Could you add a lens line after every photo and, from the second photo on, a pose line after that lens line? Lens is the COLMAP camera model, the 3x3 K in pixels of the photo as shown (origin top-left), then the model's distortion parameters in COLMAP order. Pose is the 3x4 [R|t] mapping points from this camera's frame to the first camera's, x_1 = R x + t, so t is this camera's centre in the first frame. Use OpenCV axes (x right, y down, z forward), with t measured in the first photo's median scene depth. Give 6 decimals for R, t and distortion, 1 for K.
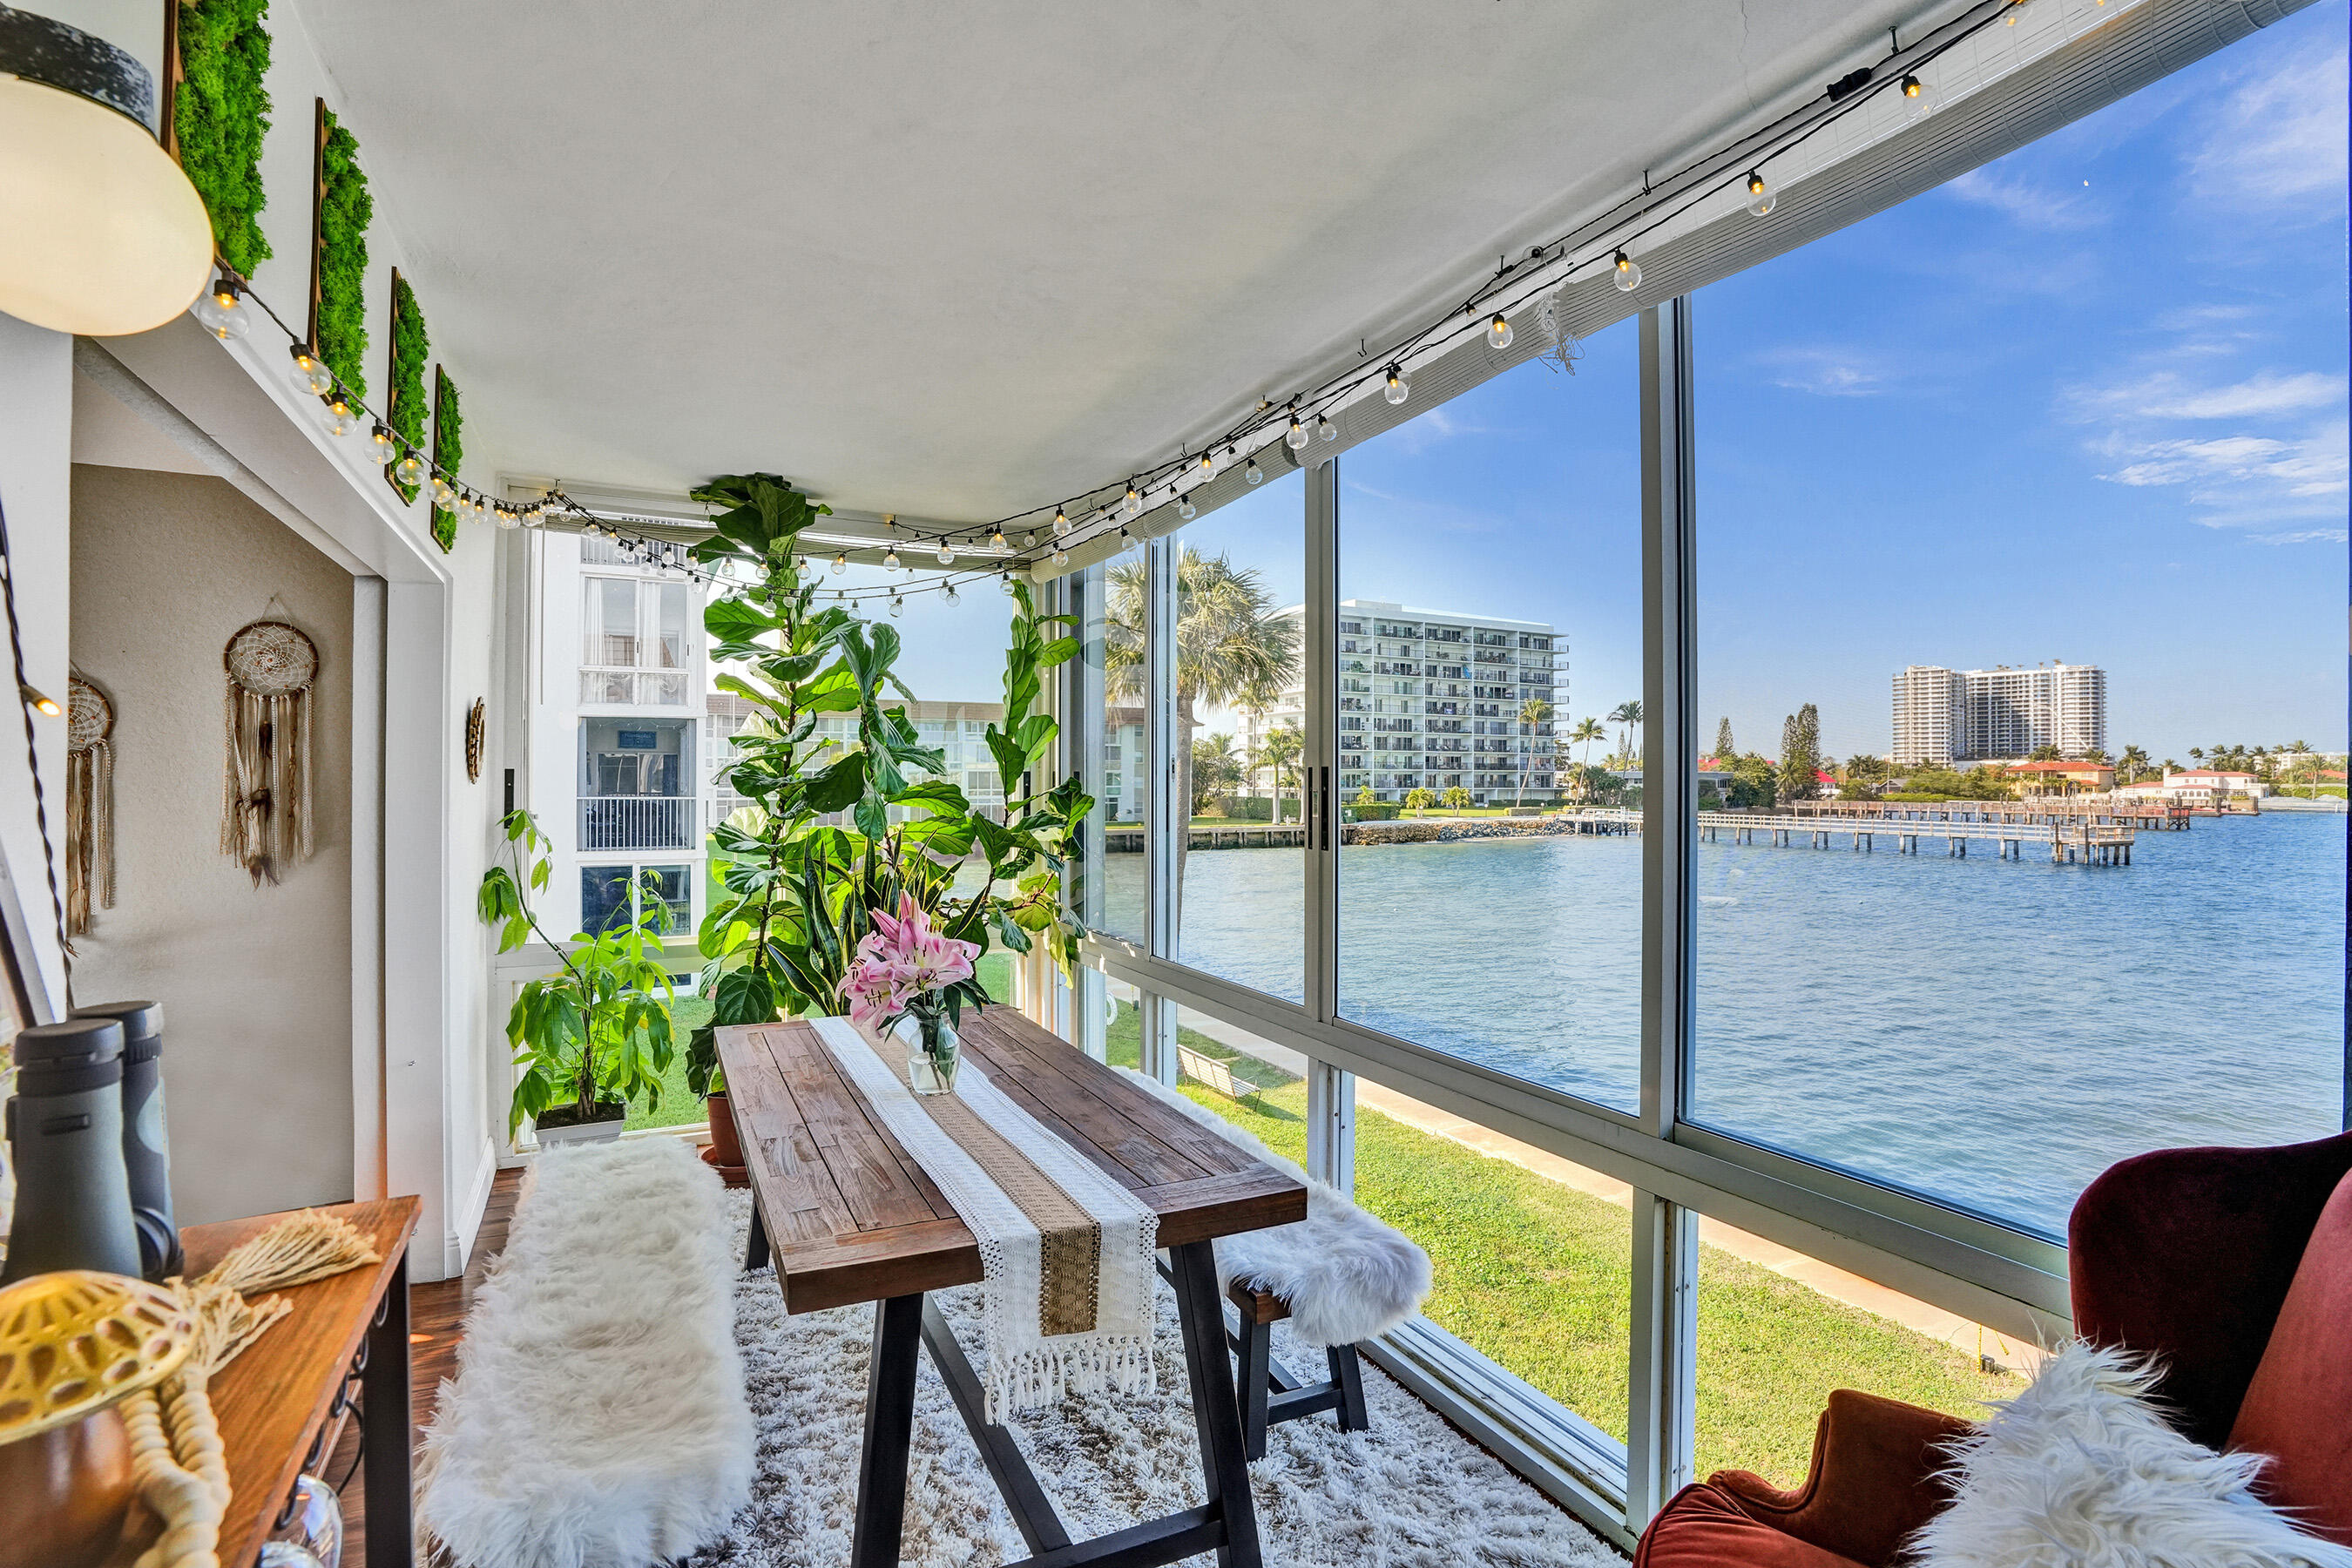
lens RADIAL K [[1085.5, 0, 1182.5], [0, 1085.5, 780.0], [0, 0, 1]] dist [-0.071984, 0.028270]
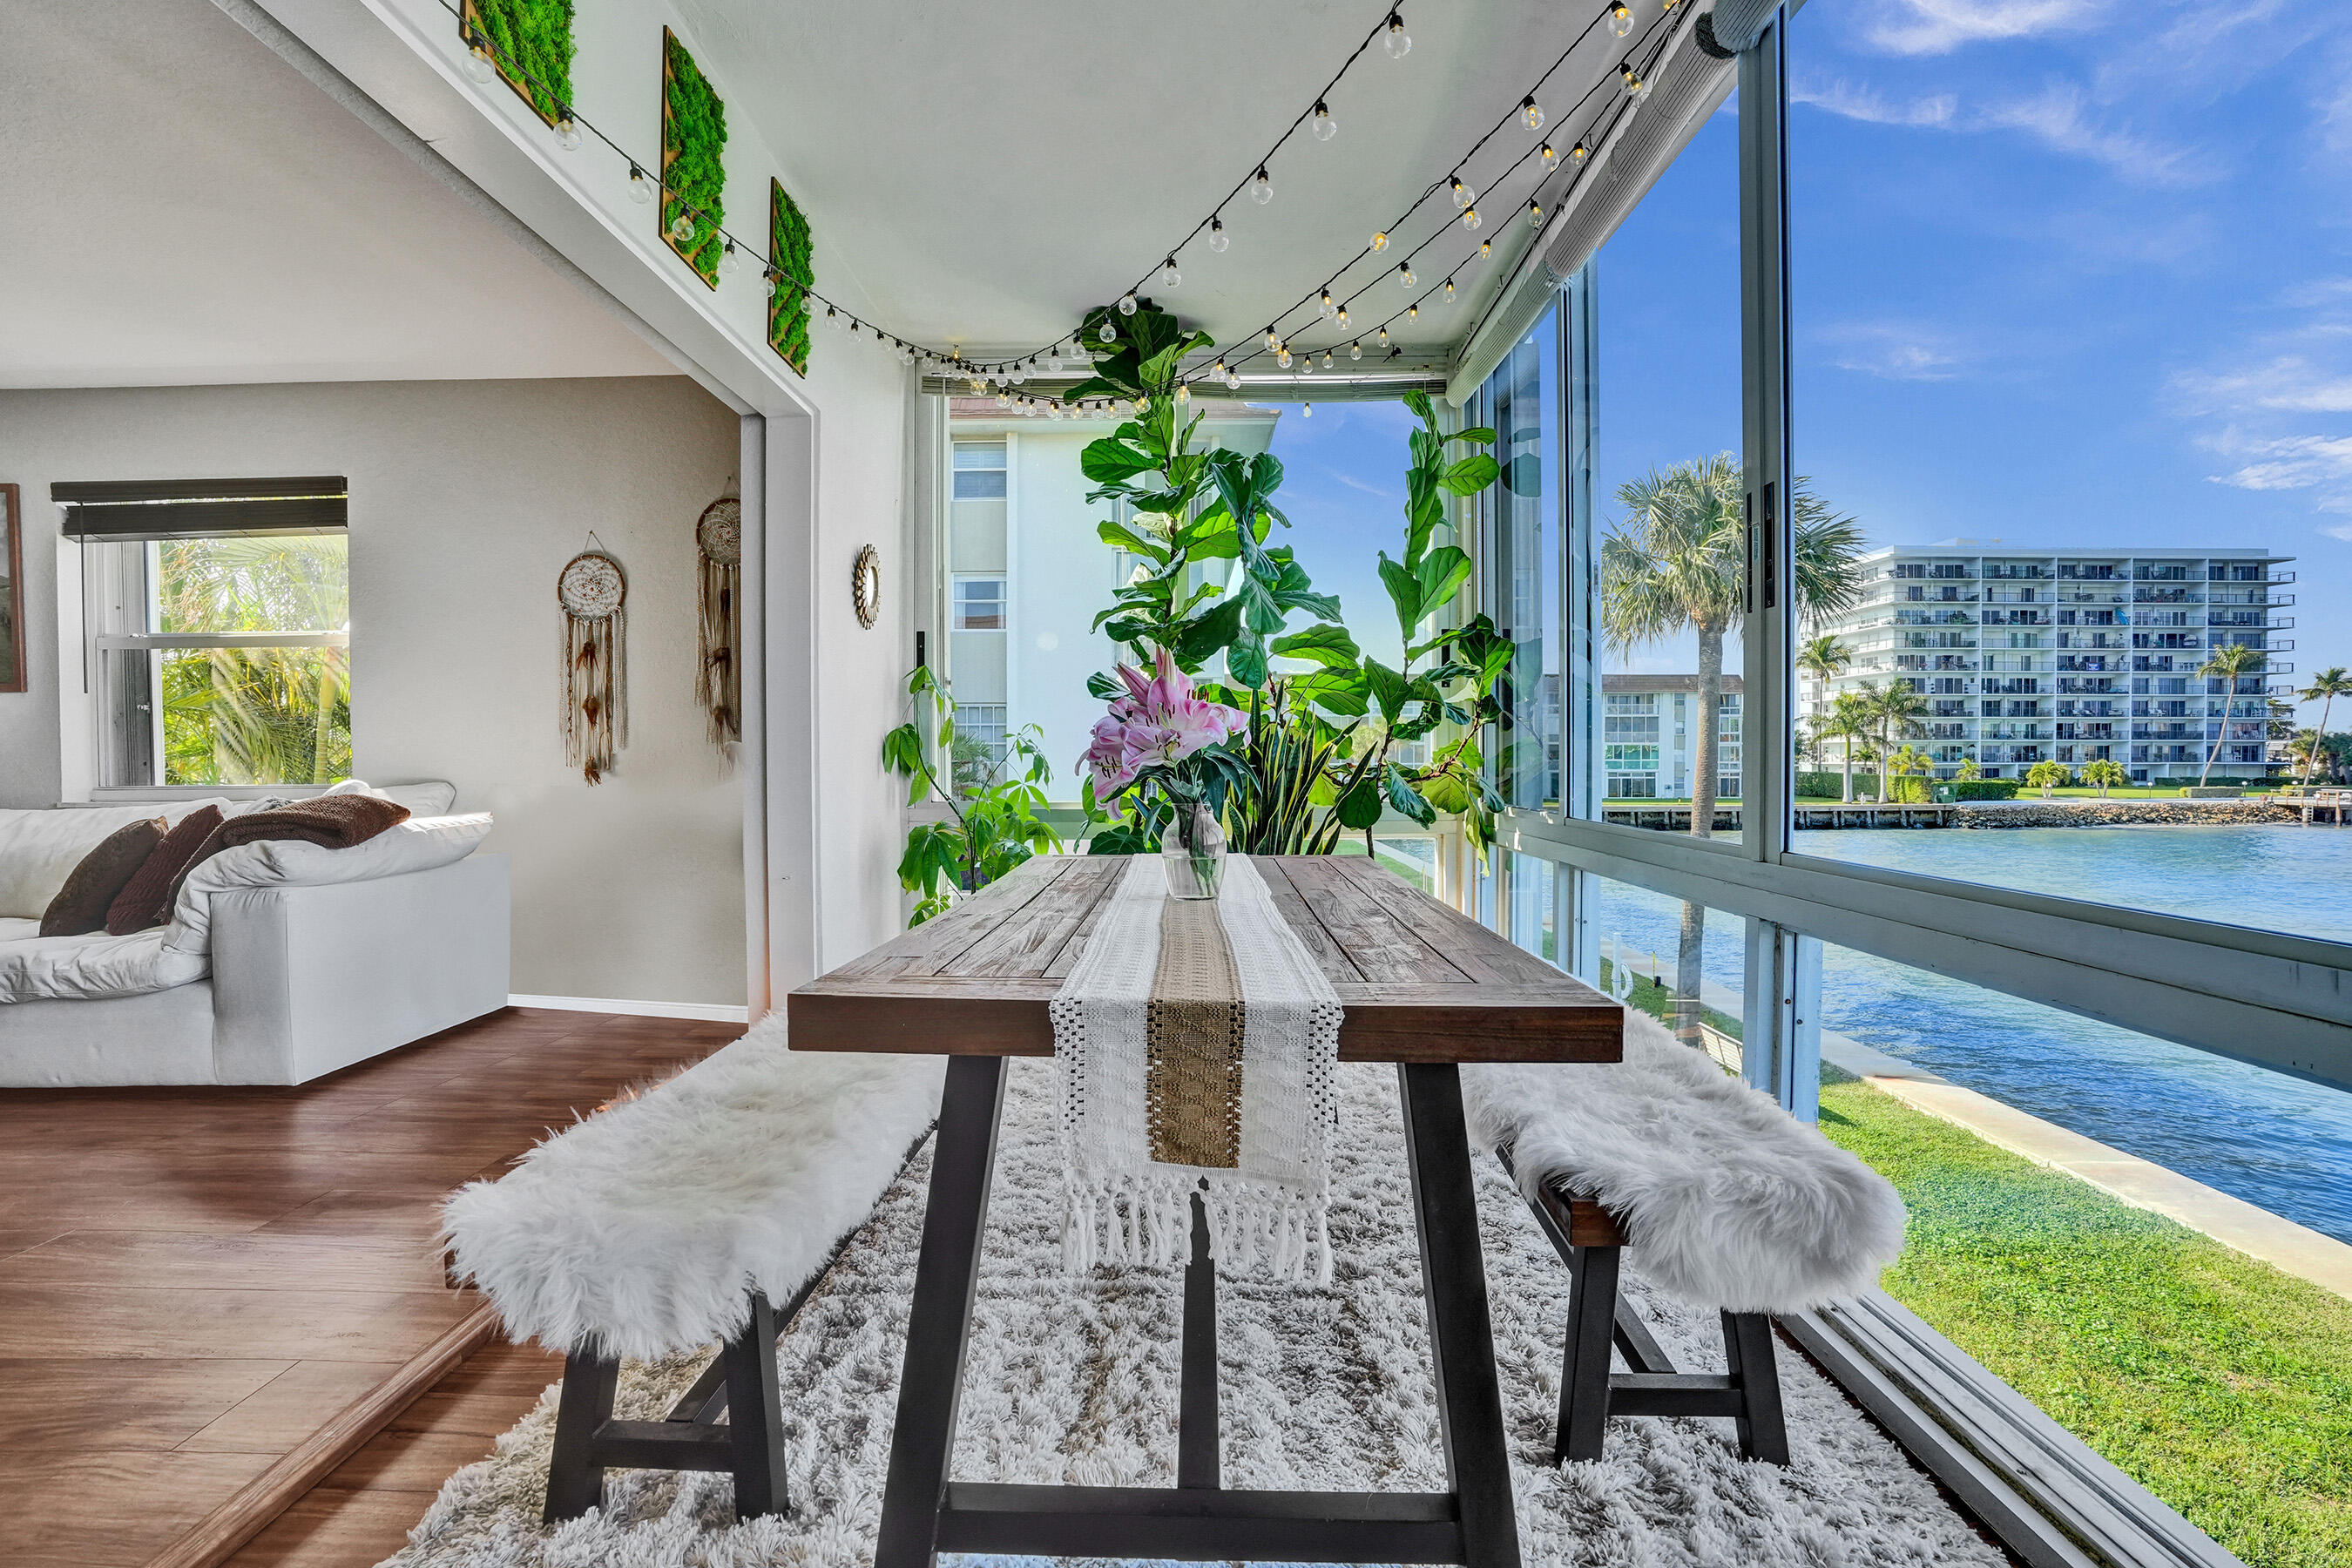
lens RADIAL K [[1085.5, 0, 1182.5], [0, 1085.5, 780.0], [0, 0, 1]] dist [-0.071984, 0.028270]
pose [[0.889675, 0.007480, -0.456532, 0.115584], [0.004222, 0.999688, 0.024607, 0.165555], [0.456574, -0.023820, 0.889367, 0.257720]]
